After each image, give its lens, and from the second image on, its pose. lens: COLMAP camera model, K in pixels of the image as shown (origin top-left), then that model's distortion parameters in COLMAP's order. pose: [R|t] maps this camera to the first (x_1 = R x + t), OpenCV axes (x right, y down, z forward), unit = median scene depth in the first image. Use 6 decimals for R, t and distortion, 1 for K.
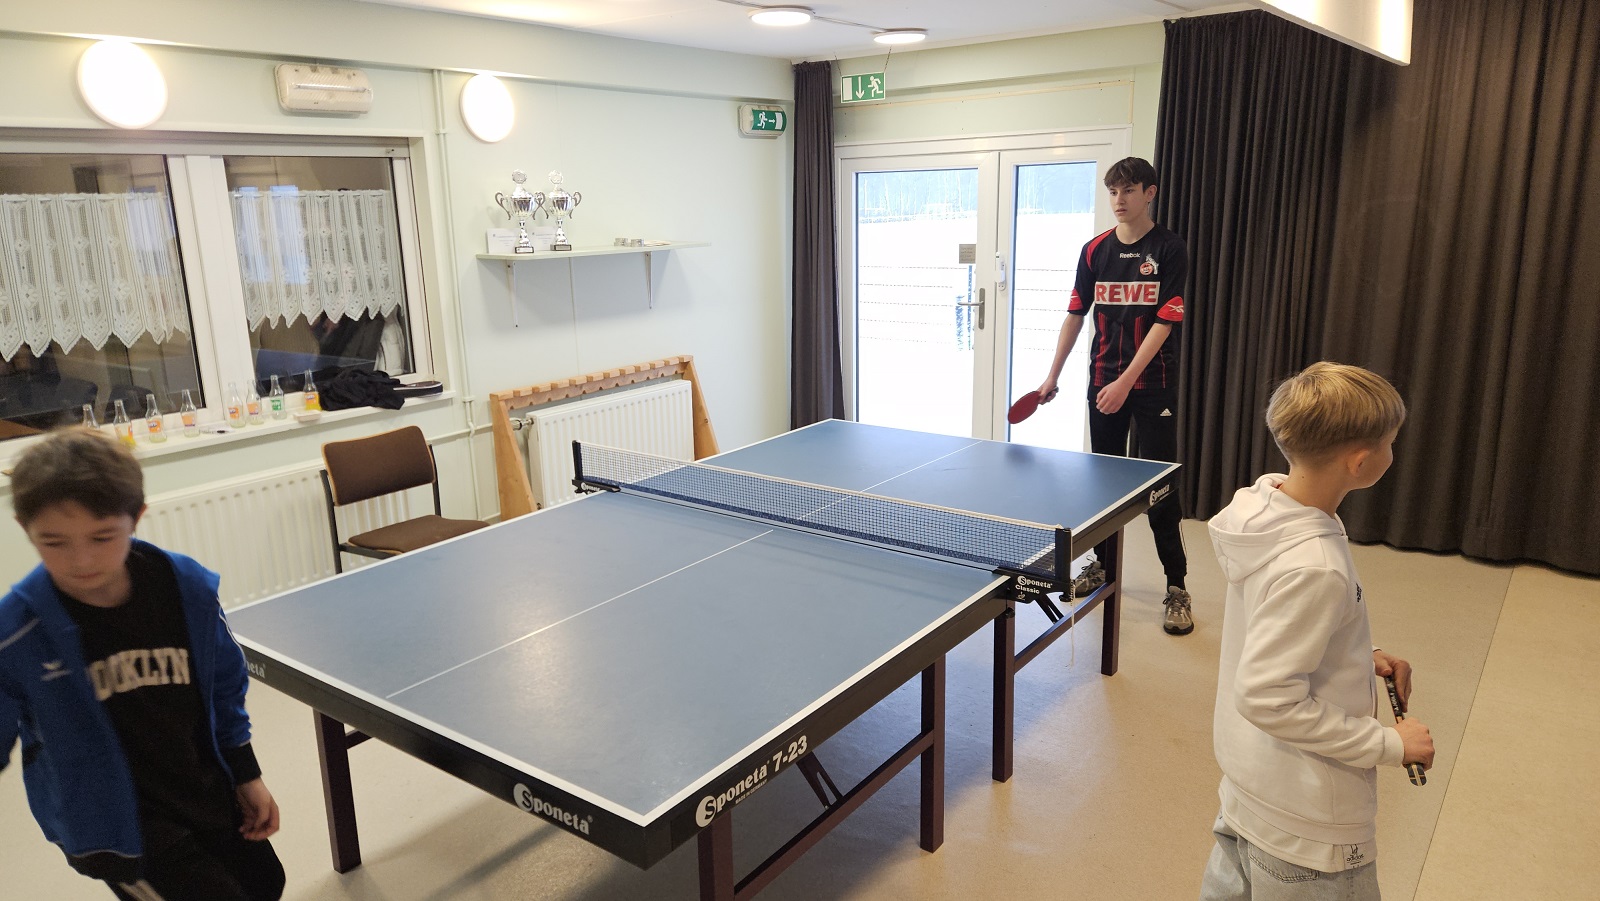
lens RADIAL K [[1076.7, 0, 778.8], [0, 1076.7, 454.9], [0, 0, 1]] dist [0.085694, -0.076713]
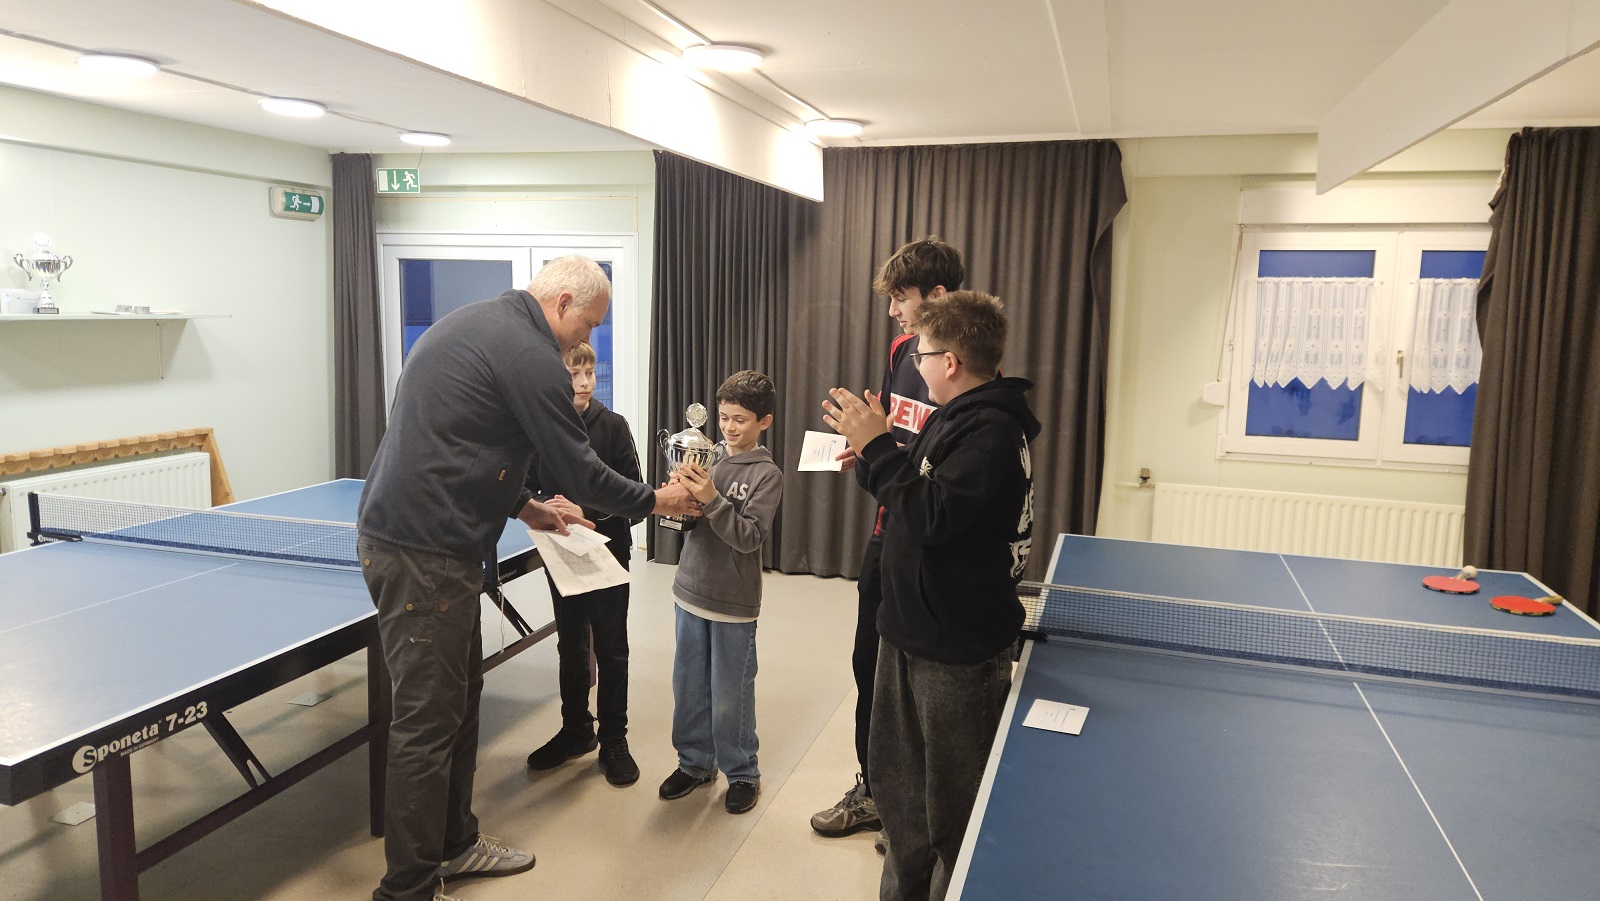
lens RADIAL K [[1080.0, 0, 803.2], [0, 1080.0, 430.4], [0, 0, 1]] dist [0.087196, -0.079393]
pose [[0.935382, 0.001370, 0.353635, 0.084988], [0.040530, 0.992988, -0.111052, 0.053615], [-0.351308, 0.118209, 0.928768, -0.144363]]
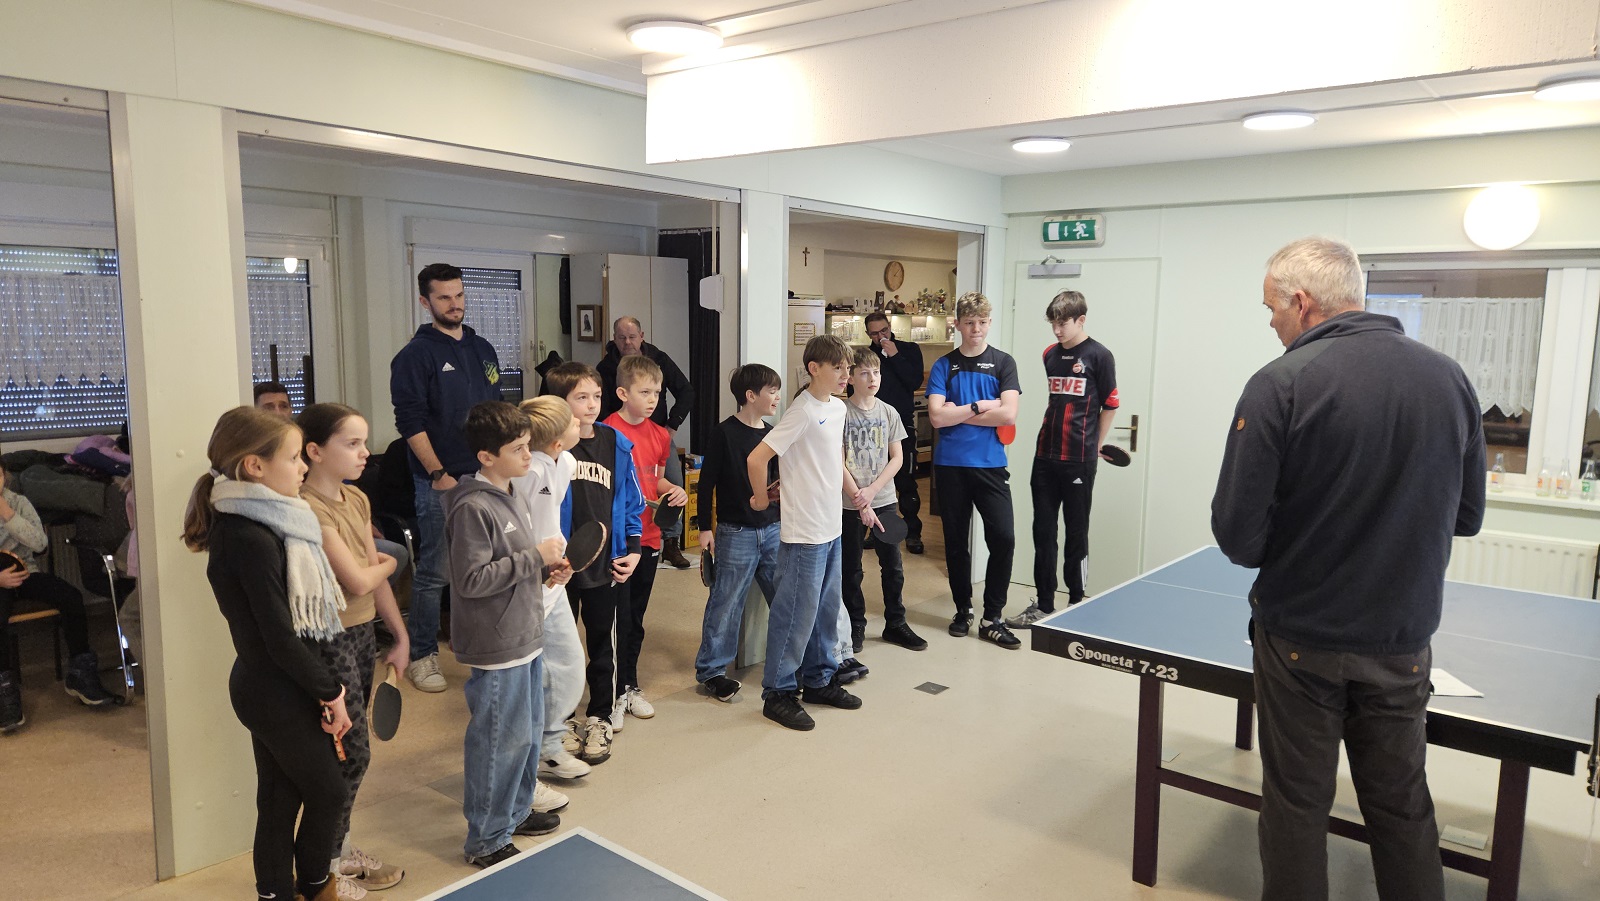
lens RADIAL K [[1064.0, 0, 808.4], [0, 1064.0, 444.1], [0, 0, 1]] dist [0.079784, -0.066579]
pose [[-0.032851, 0.147990, -0.988443, 0.578087], [-0.250697, 0.956140, 0.151485, -0.048116], [0.967508, 0.252776, 0.005691, 0.187532]]
